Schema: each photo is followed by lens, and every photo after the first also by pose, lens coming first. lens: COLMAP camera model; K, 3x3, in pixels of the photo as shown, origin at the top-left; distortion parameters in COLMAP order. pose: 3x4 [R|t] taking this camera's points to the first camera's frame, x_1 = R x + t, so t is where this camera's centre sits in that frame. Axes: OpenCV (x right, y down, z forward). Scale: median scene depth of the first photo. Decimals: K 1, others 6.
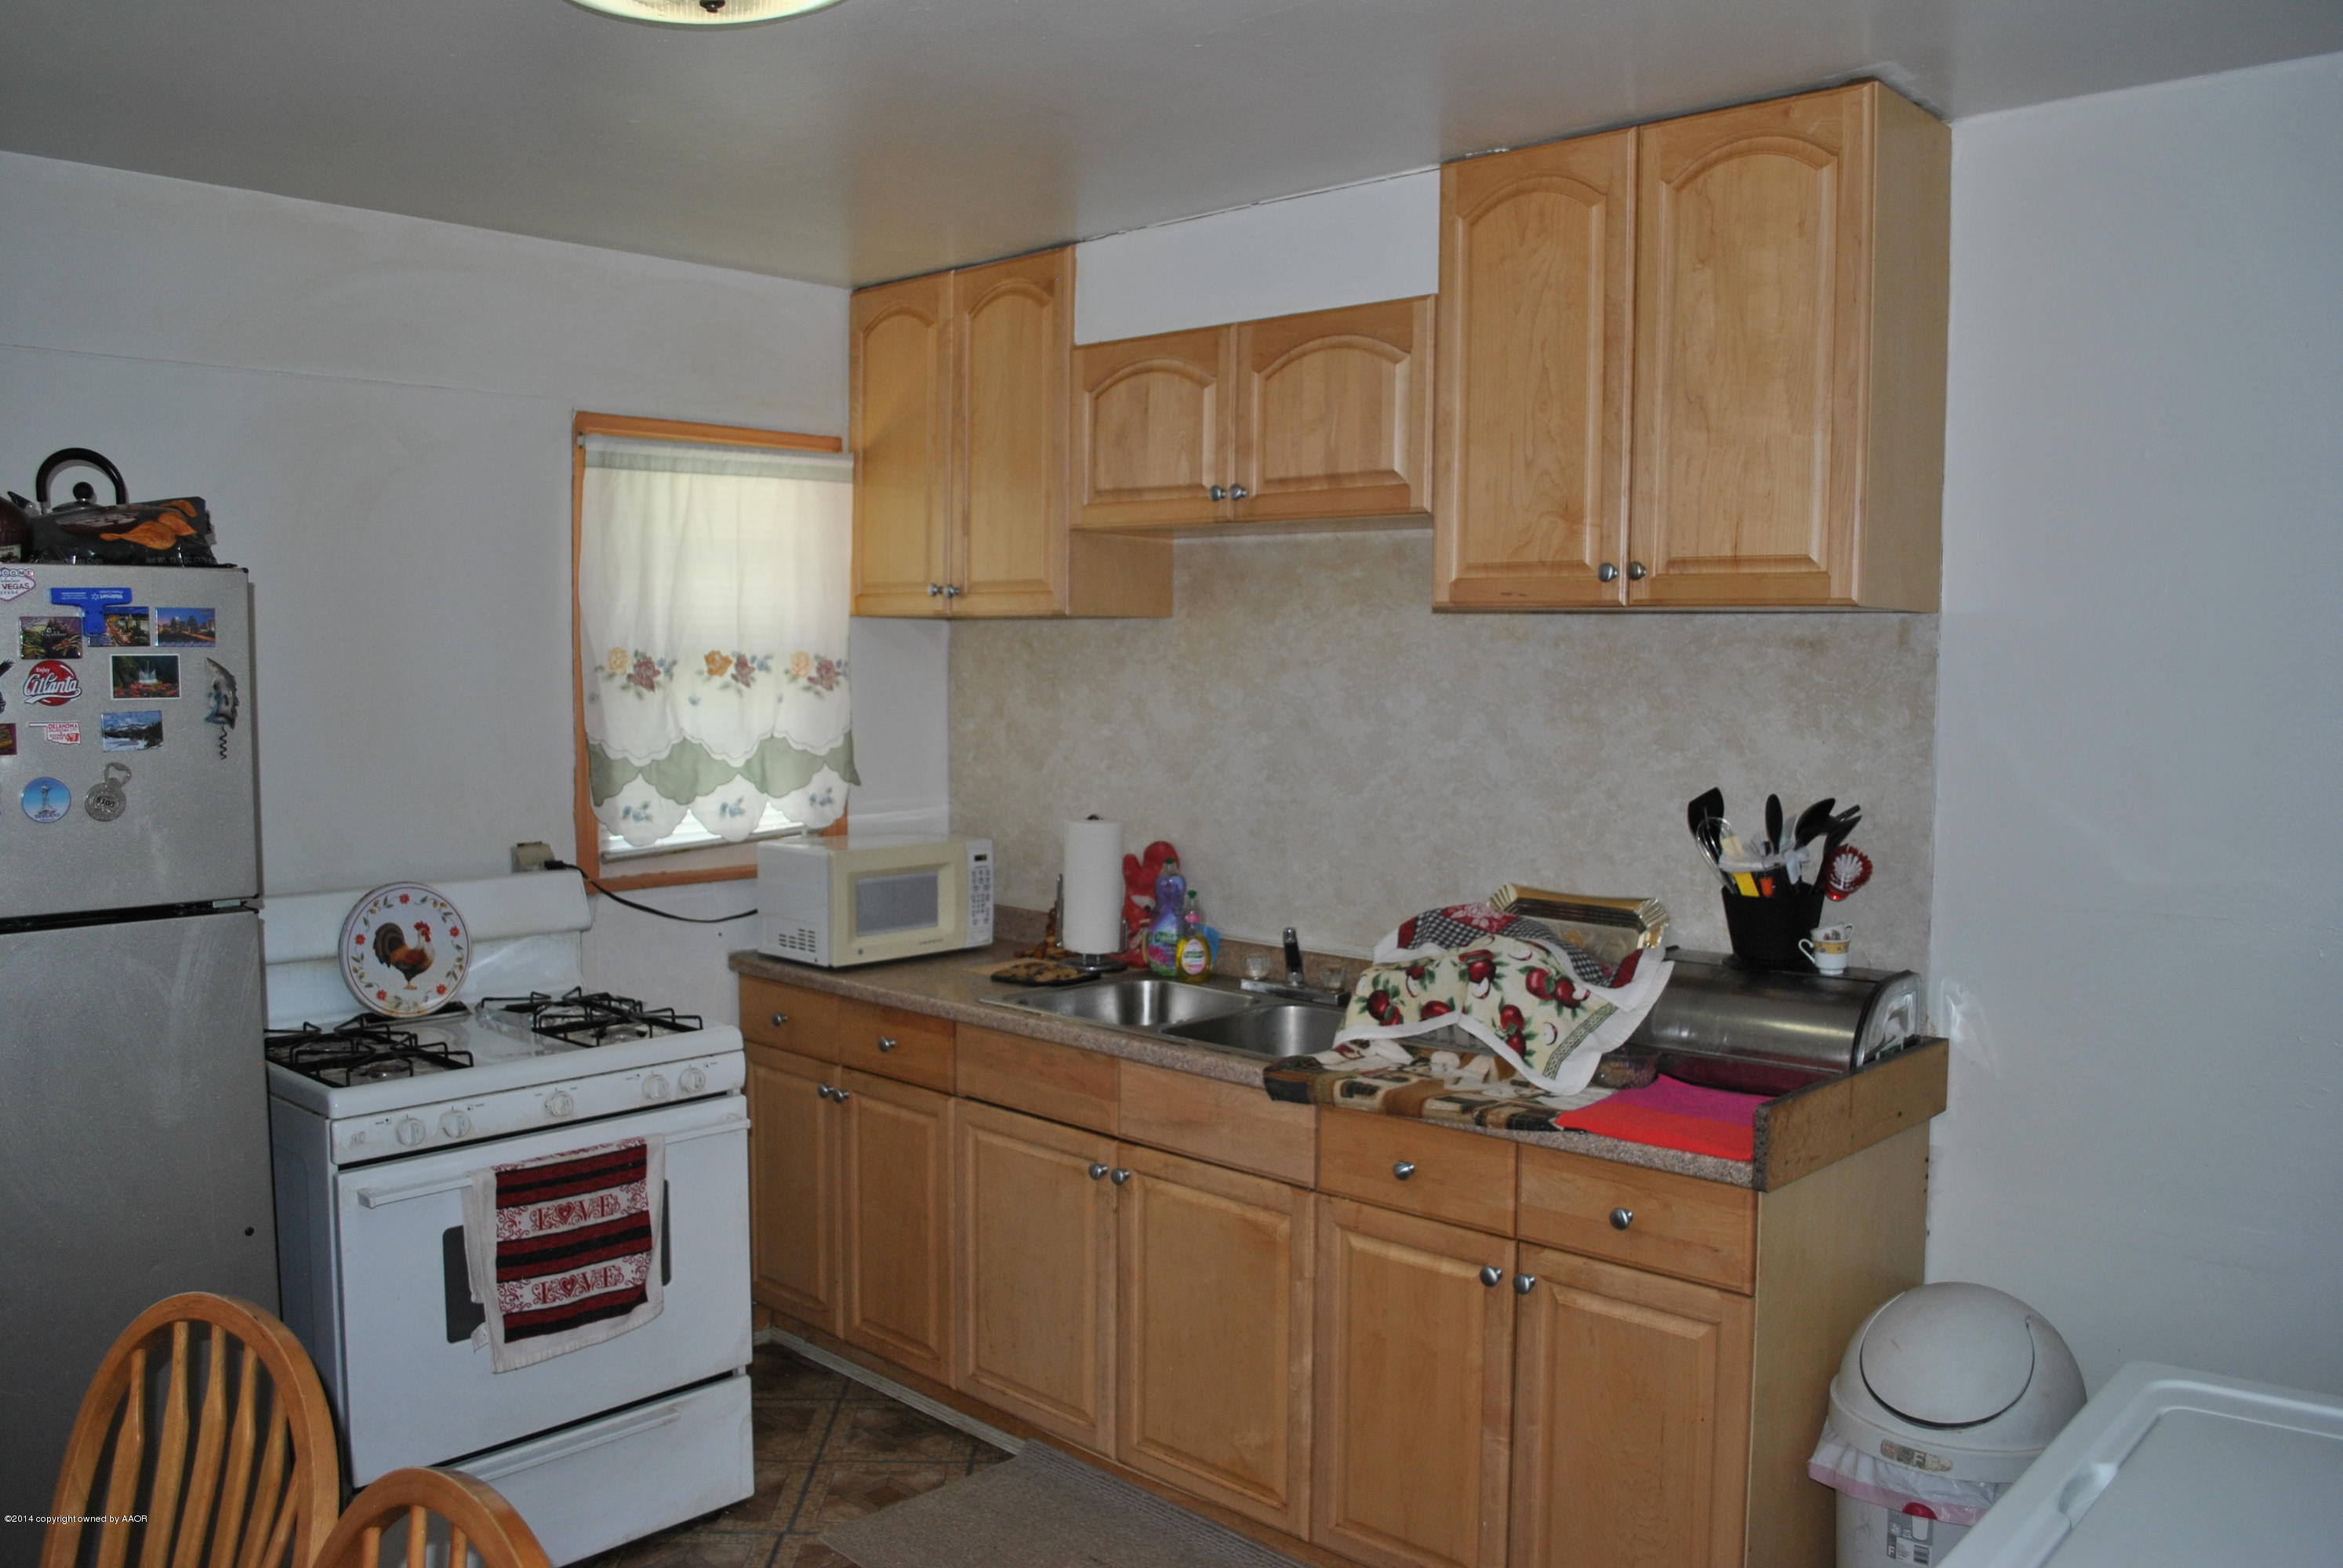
lens RADIAL K [[1839.0, 0, 1171.5], [0, 1839.0, 784.0], [0, 0, 1]] dist [-0.083359, 0.009846]
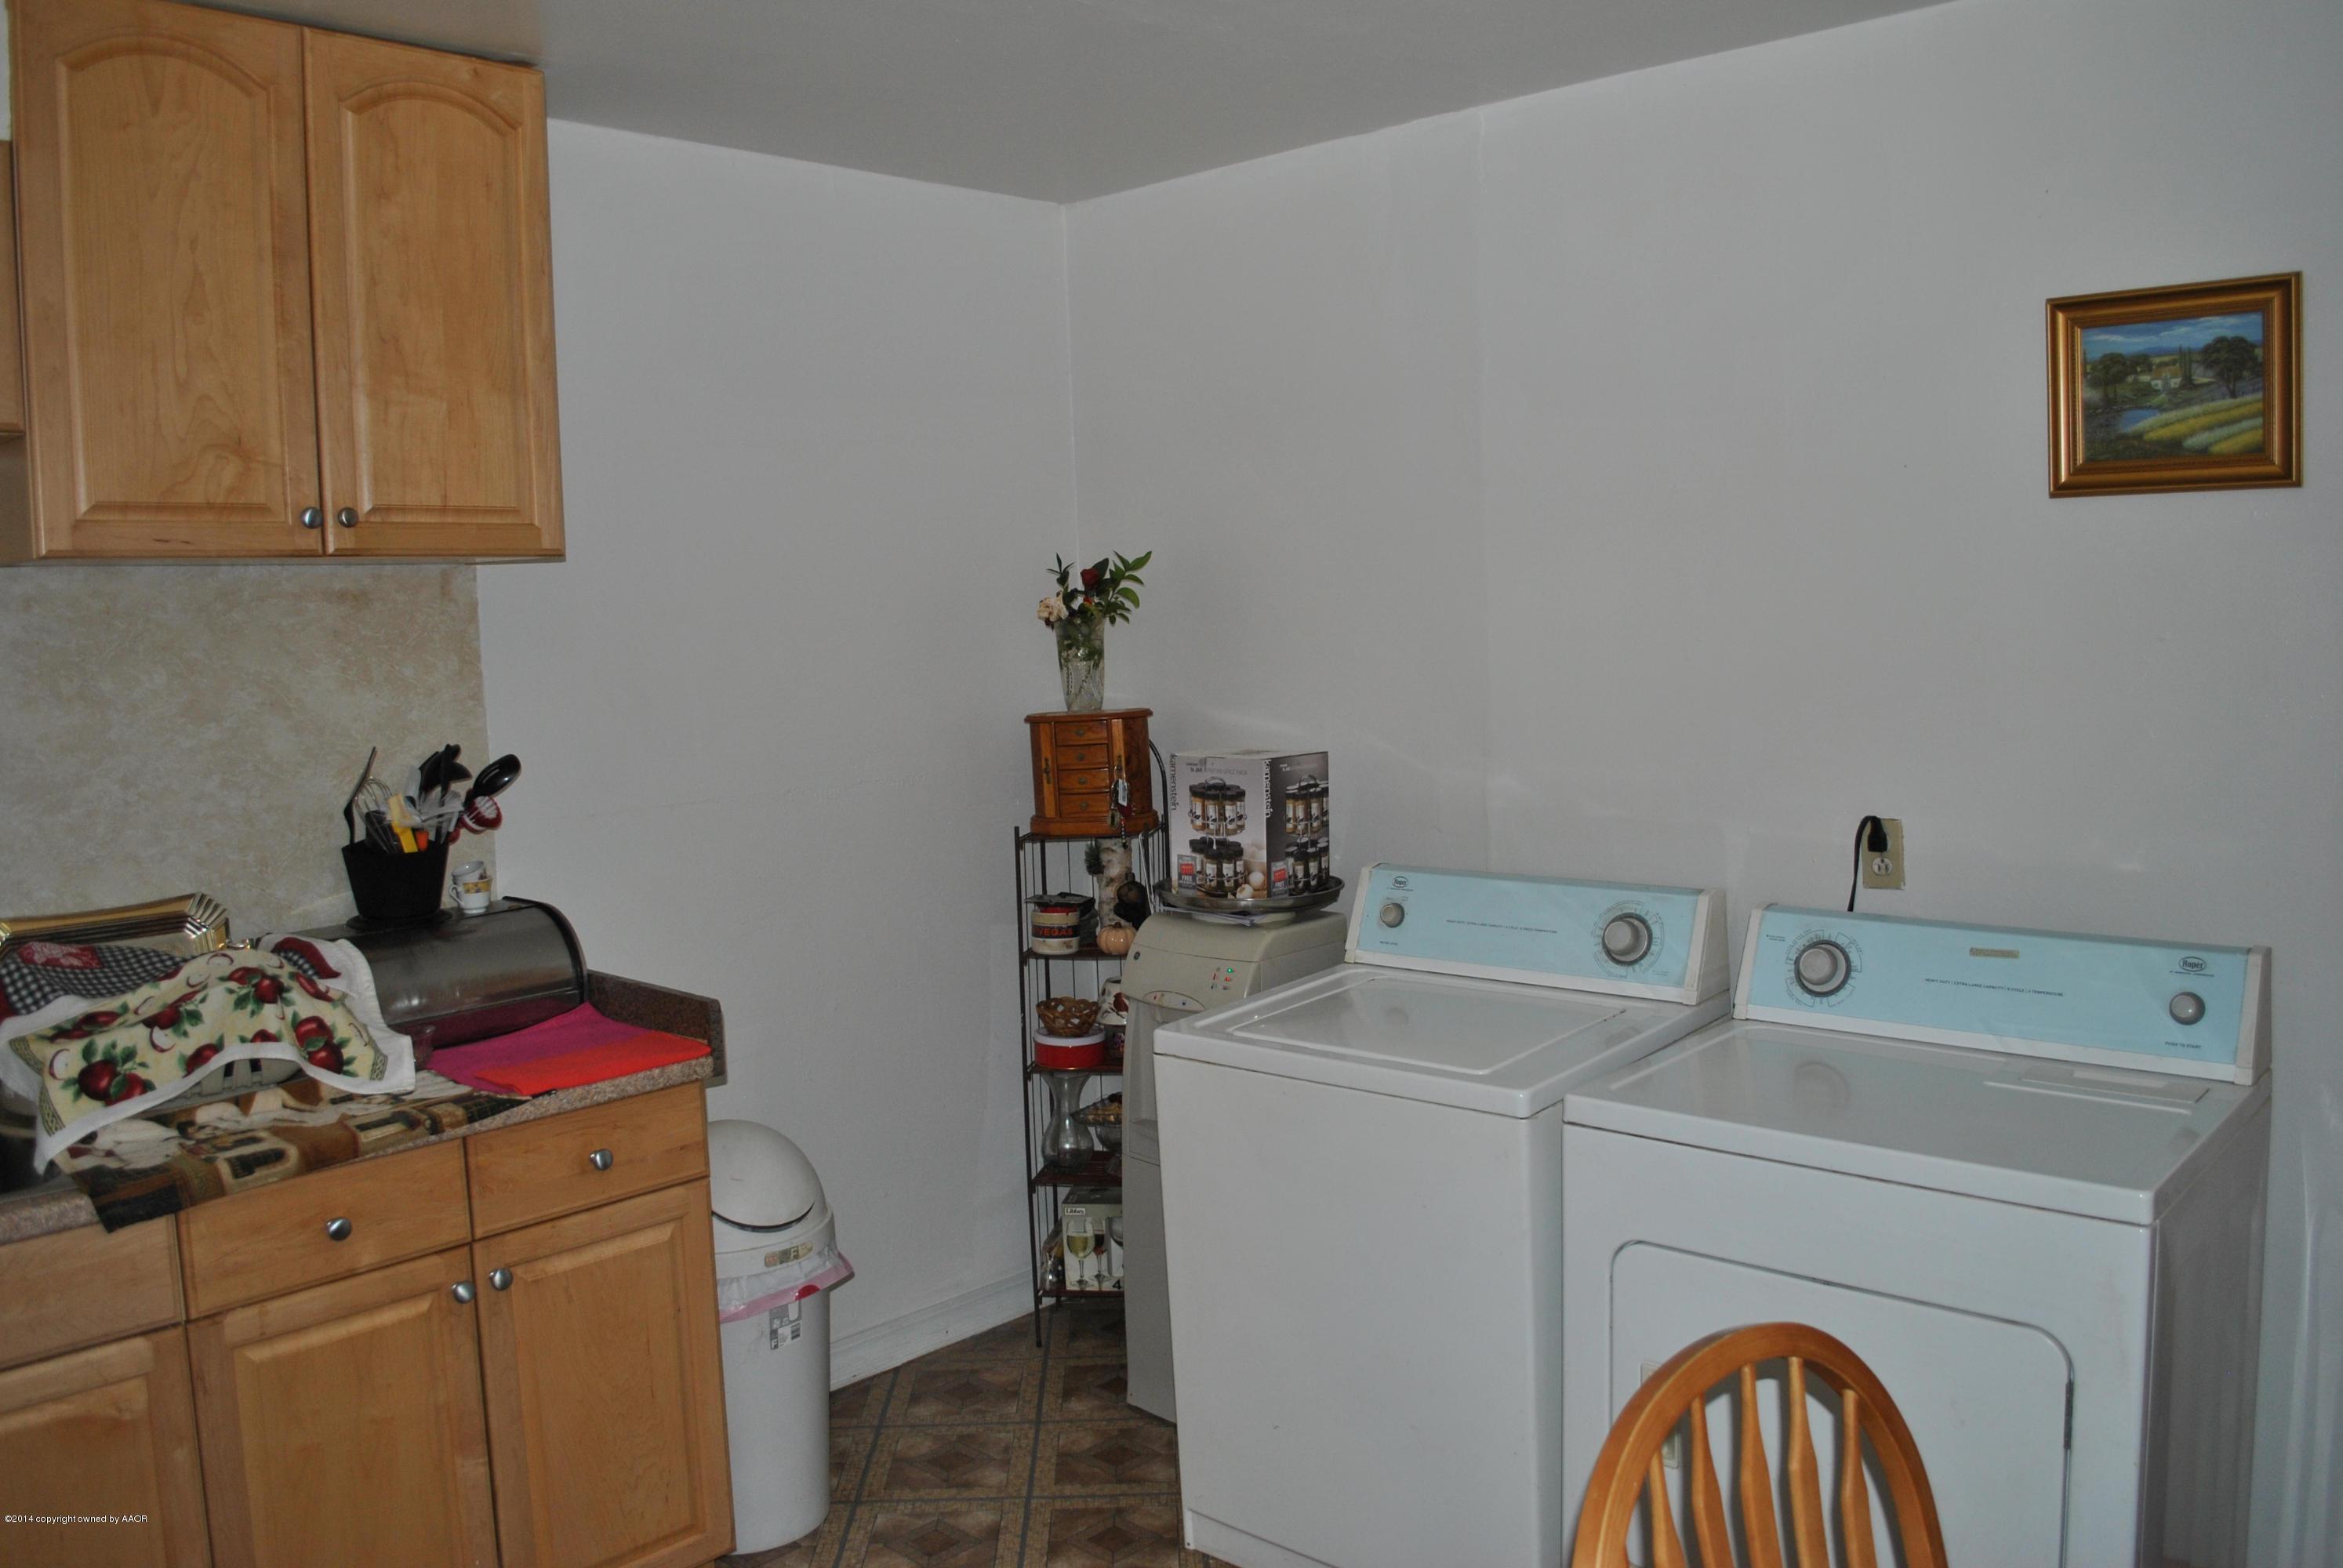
lens RADIAL K [[1839.0, 0, 1171.5], [0, 1839.0, 784.0], [0, 0, 1]] dist [-0.083359, 0.009846]
pose [[0.003690, -0.107515, 0.994197, -0.633176], [0.094589, 0.989783, 0.106687, -0.039669], [-0.995510, 0.093647, 0.013822, 0.561041]]
